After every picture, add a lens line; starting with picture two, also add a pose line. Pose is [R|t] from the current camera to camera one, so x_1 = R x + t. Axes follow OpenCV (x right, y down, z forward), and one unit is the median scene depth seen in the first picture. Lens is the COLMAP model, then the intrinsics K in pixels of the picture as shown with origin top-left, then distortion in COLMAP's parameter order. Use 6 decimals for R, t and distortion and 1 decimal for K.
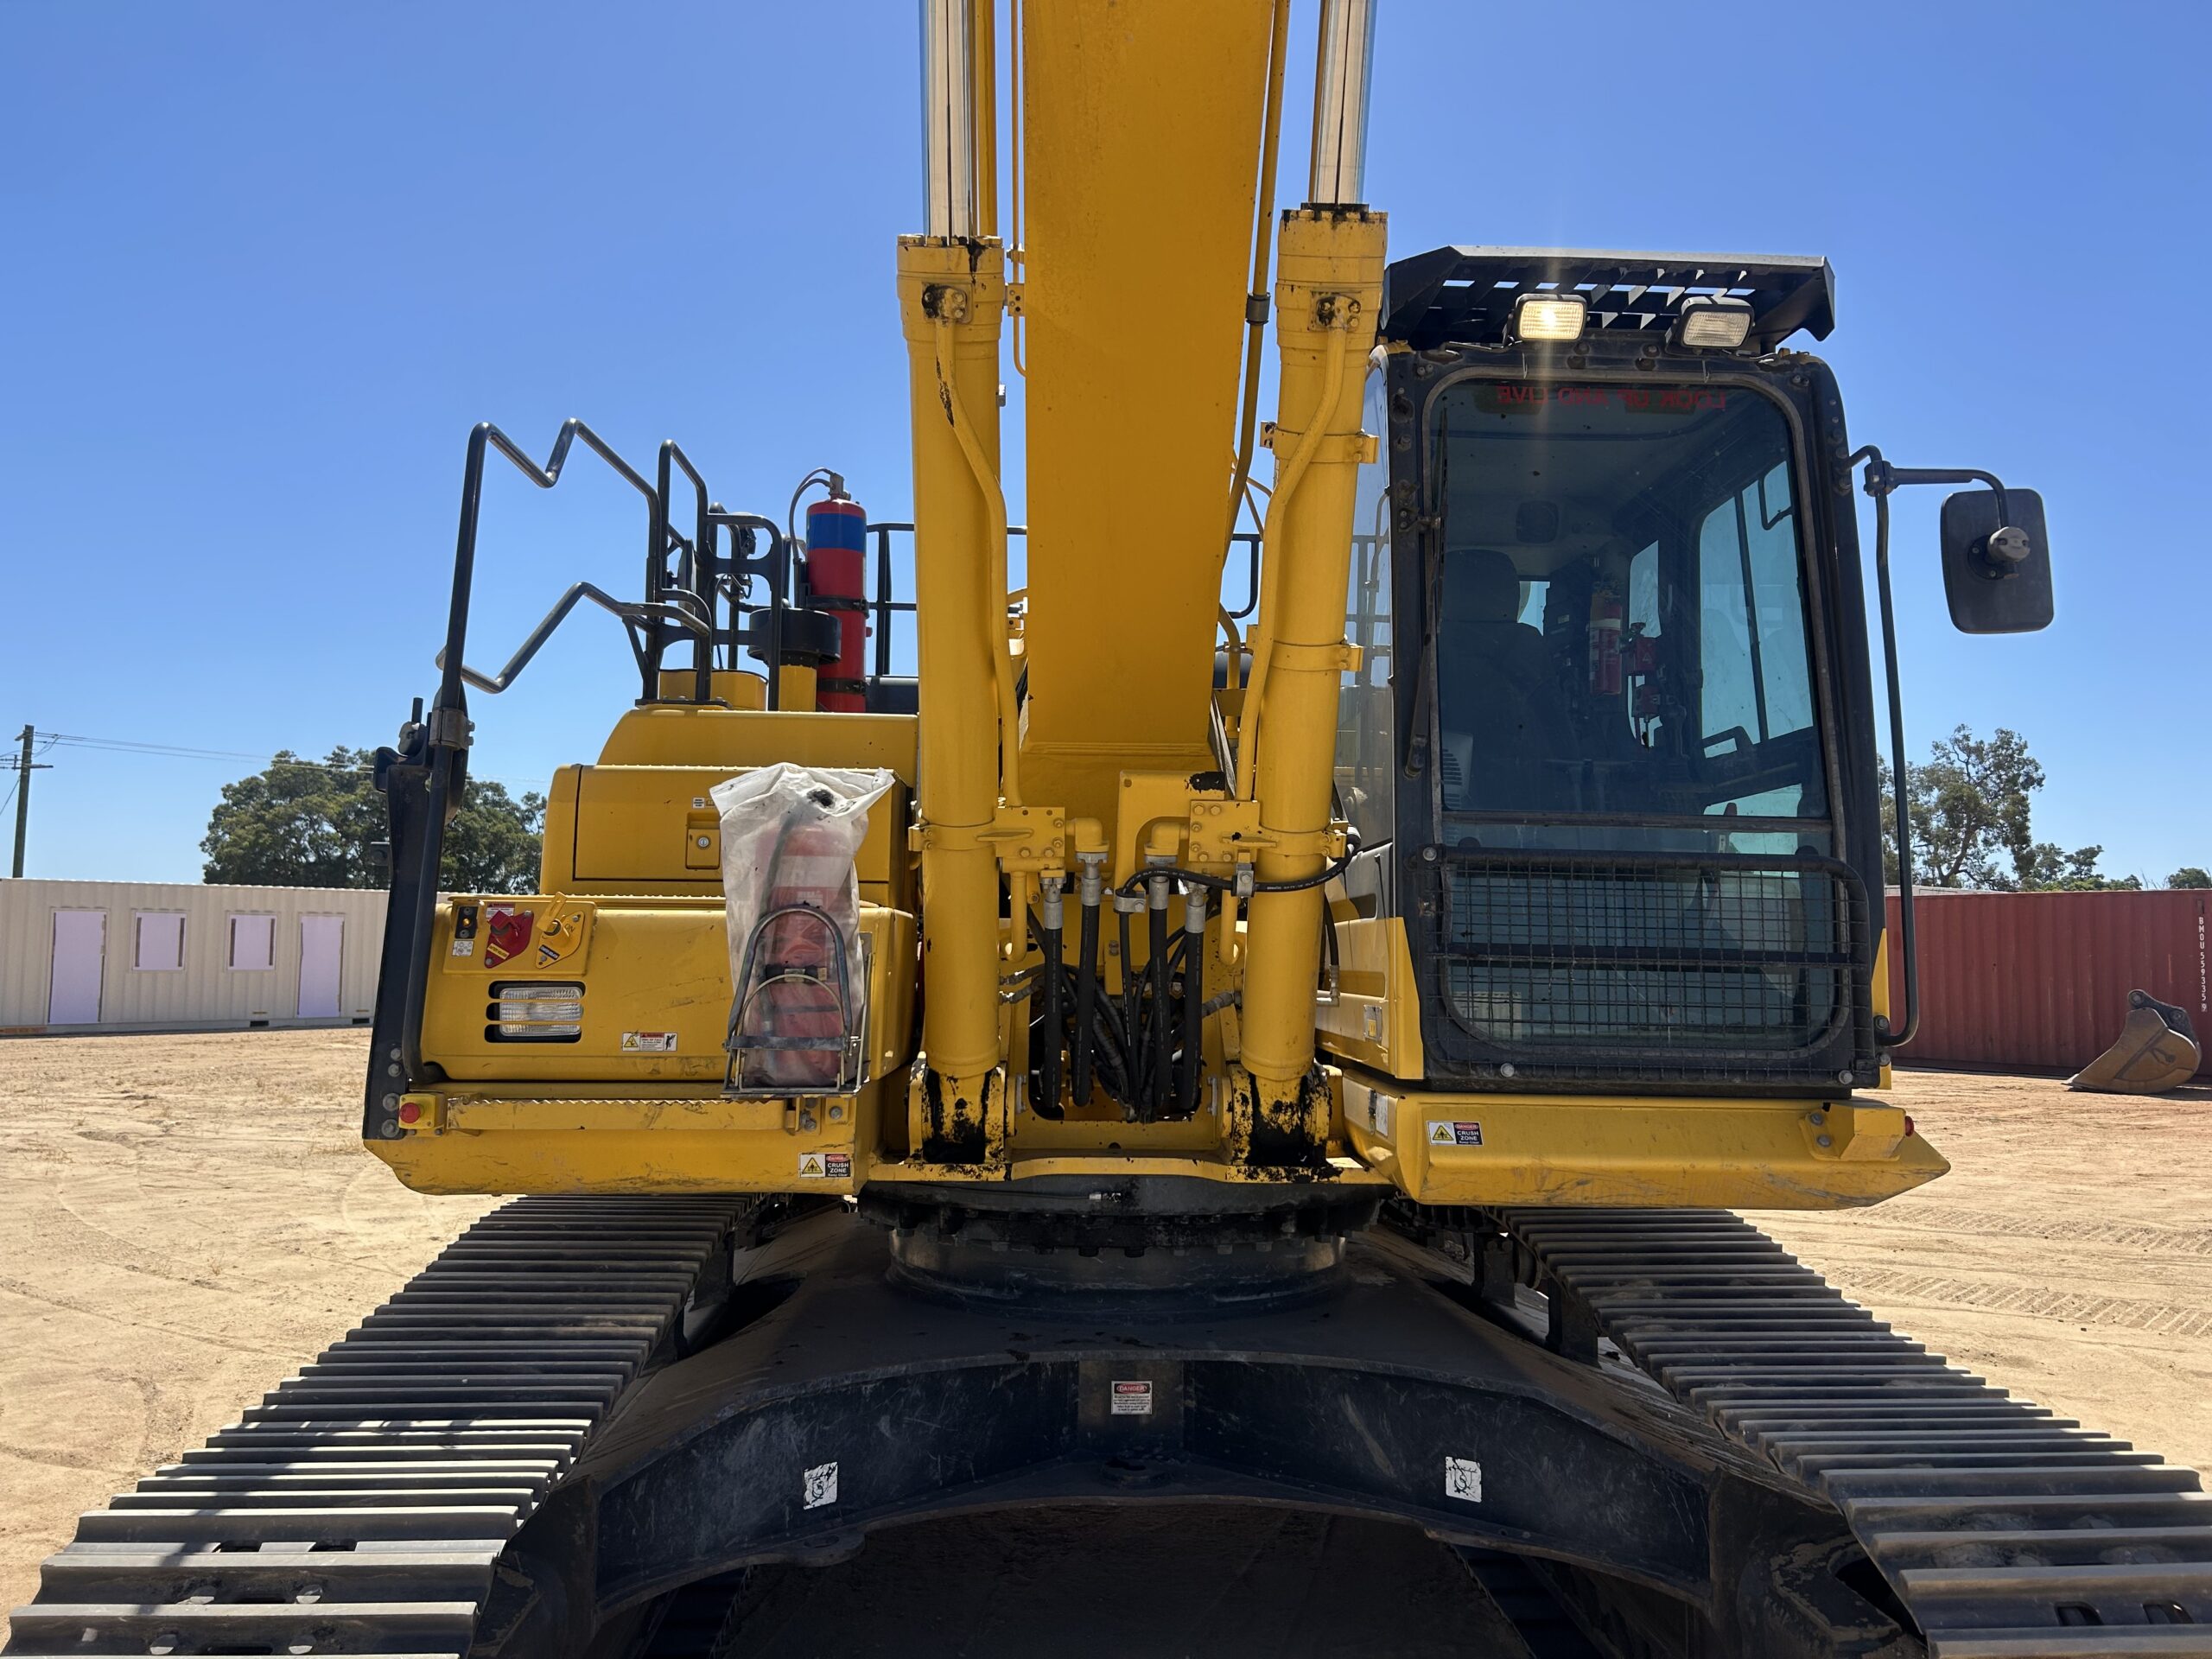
lens RADIAL K [[1663.0, 0, 1110.1], [0, 1663.0, 829.0], [0, 0, 1]] dist [0.047901, -0.047457]
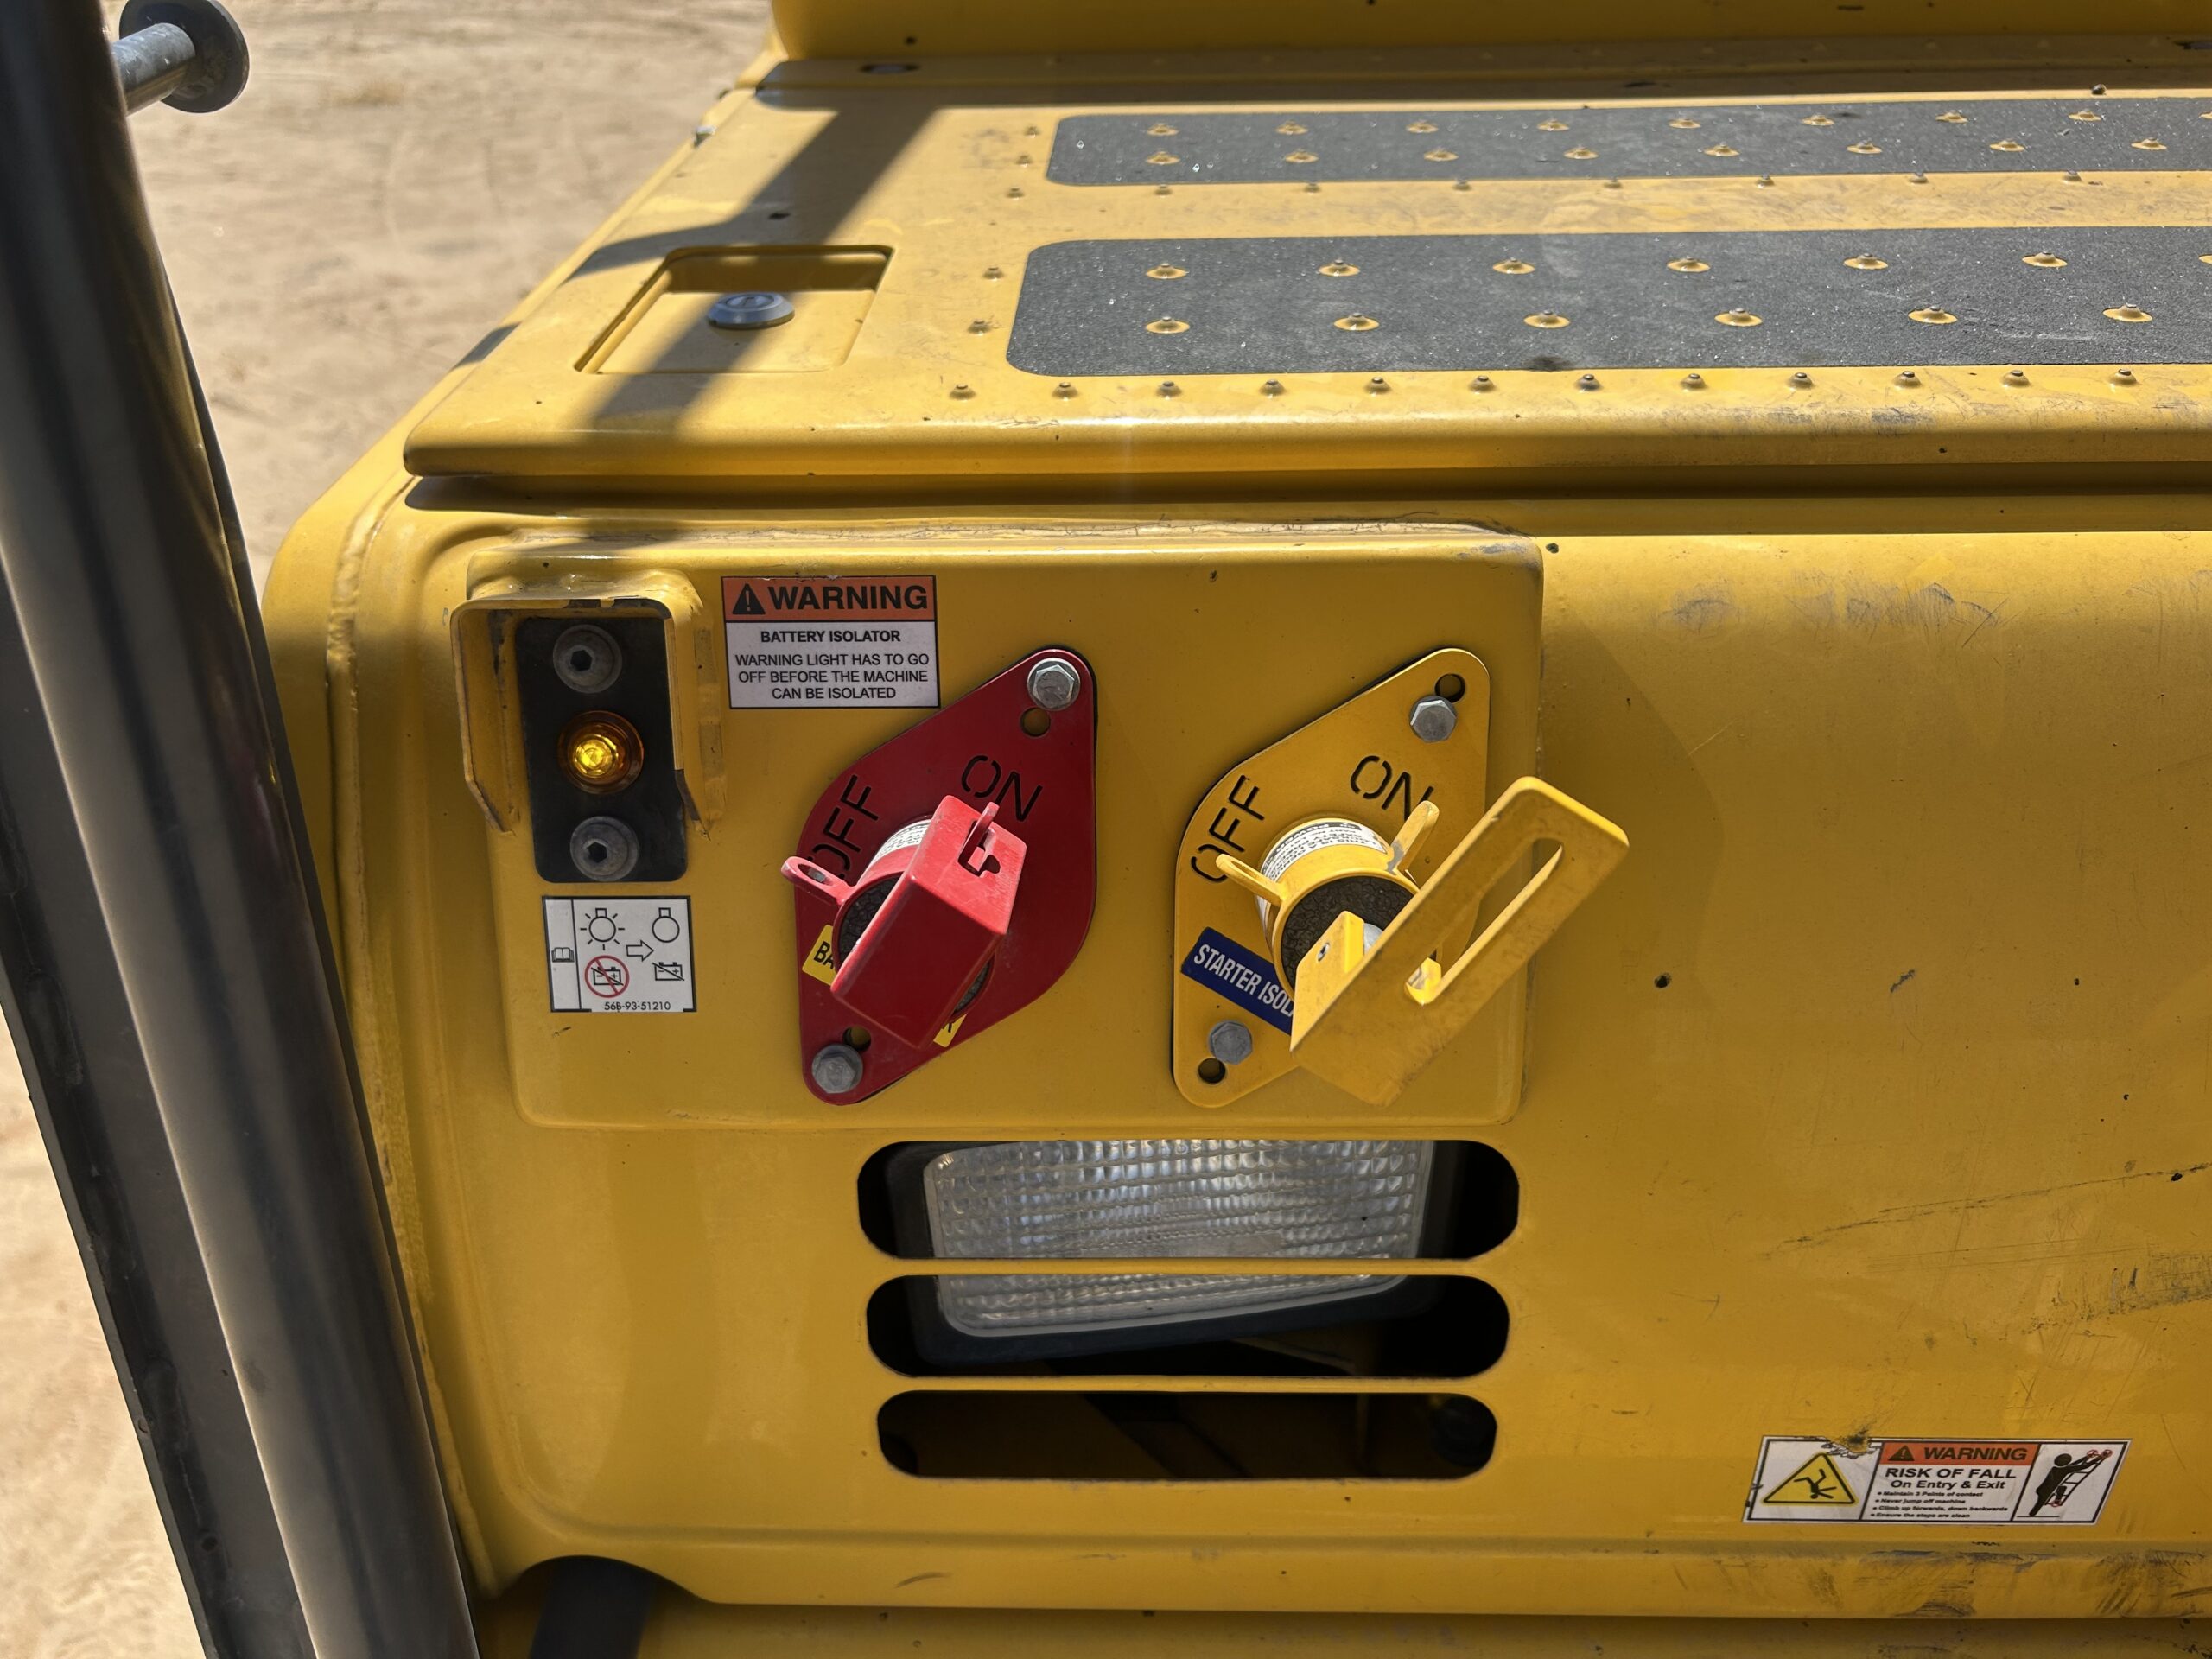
lens RADIAL K [[1663.0, 0, 1107.1], [0, 1663.0, 833.4], [0, 0, 1]] dist [0.047901, -0.047457]
pose [[0.998507, 0.003765, -0.054494, -0.122302], [0.030642, 0.787259, 0.615860, -0.006309], [0.045220, -0.616611, 0.785968, 0.324173]]
